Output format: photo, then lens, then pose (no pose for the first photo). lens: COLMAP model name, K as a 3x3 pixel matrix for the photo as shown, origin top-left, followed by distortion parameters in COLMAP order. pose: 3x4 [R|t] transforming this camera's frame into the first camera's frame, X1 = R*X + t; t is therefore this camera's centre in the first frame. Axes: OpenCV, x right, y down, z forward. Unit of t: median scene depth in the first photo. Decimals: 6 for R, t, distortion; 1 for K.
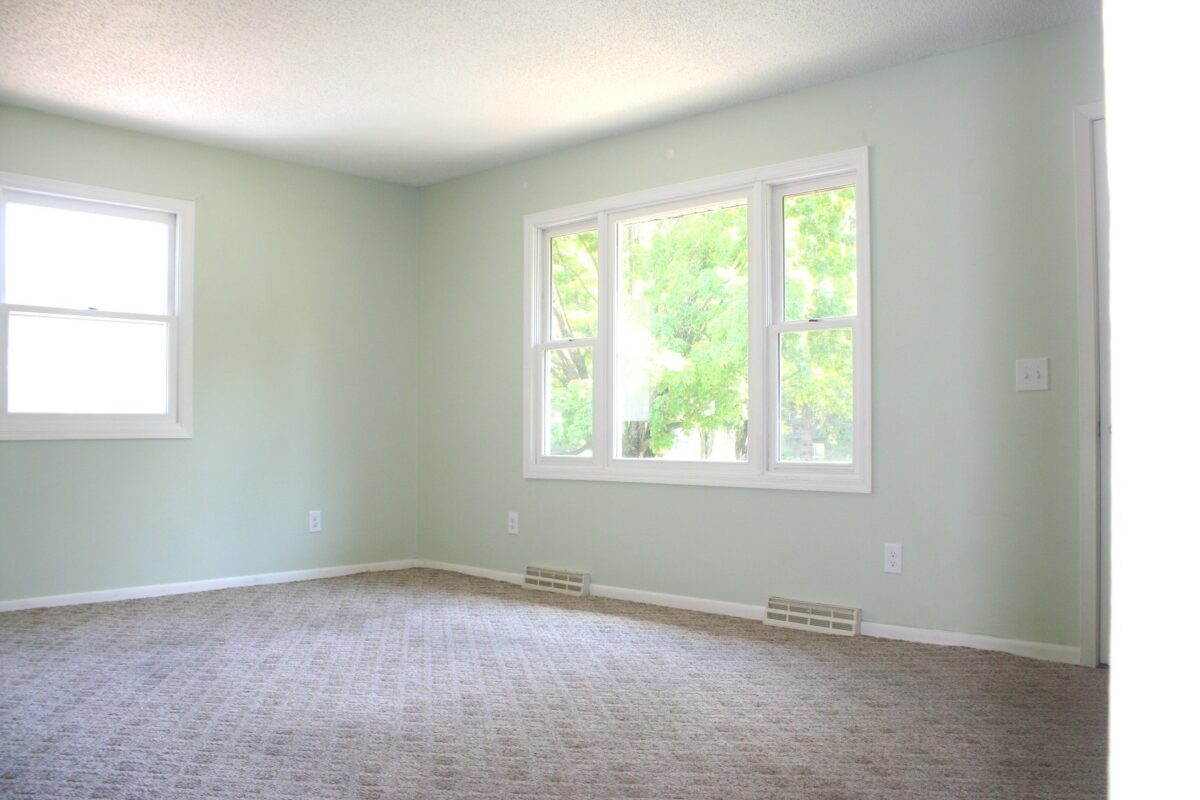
lens RADIAL K [[1044.2, 0, 602.4], [0, 1044.2, 408.1], [0, 0, 1]] dist [-0.158654, 0.103872]
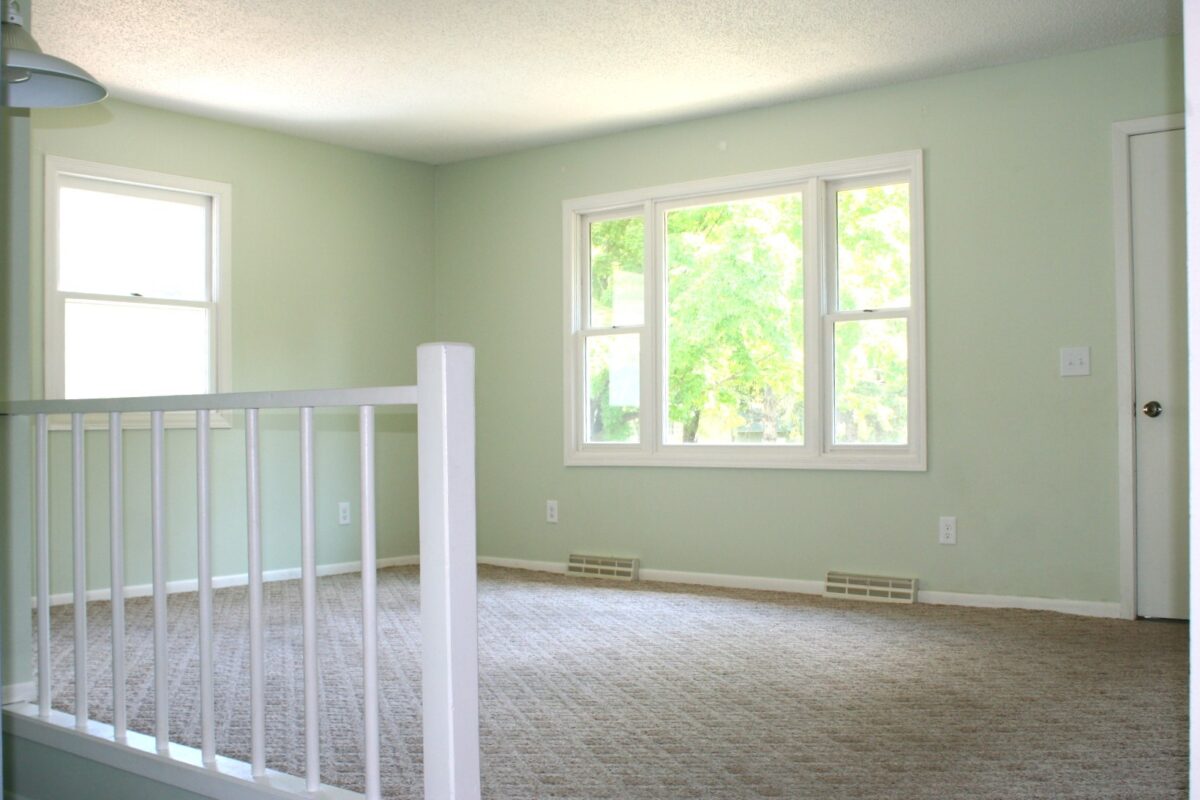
lens RADIAL K [[1327.6, 0, 600.0], [0, 1327.6, 400.0], [0, 0, 1]] dist [-0.114272, 0.007426]
pose [[0.996459, -0.006139, 0.083856, -0.177368], [0.005988, 0.999980, 0.002058, 0.002693], [-0.083867, -0.001549, 0.996476, -0.315186]]
